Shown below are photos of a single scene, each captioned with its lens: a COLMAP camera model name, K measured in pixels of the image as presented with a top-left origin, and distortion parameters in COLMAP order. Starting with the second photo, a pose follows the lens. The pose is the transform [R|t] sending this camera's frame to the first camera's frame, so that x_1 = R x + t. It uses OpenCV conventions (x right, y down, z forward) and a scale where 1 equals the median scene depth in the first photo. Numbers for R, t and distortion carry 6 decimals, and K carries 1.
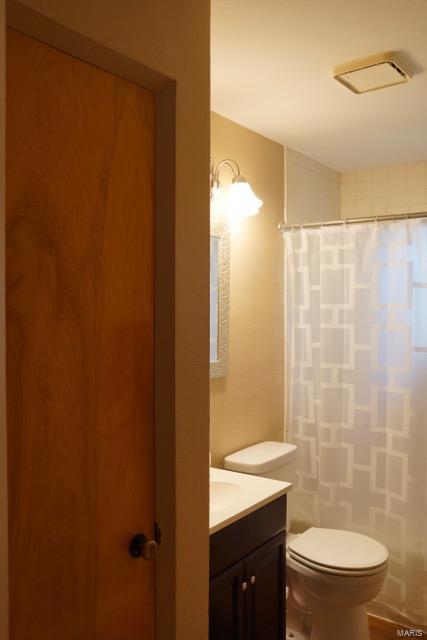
lens RADIAL K [[515.8, 0, 213.5], [0, 515.8, 320.0], [0, 0, 1]] dist [-0.123067, 0.143196]
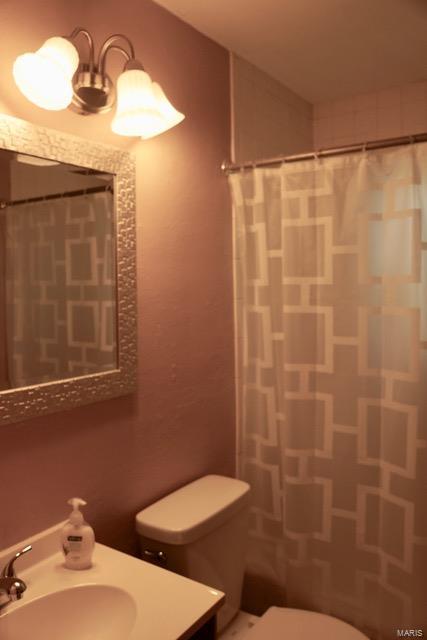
lens RADIAL K [[515.8, 0, 213.5], [0, 515.8, 320.0], [0, 0, 1]] dist [-0.123067, 0.143196]
pose [[0.998770, -0.019118, 0.045747, 0.086043], [0.016763, 0.998542, 0.051316, -0.011452], [-0.046662, -0.050486, 0.997634, 0.326316]]
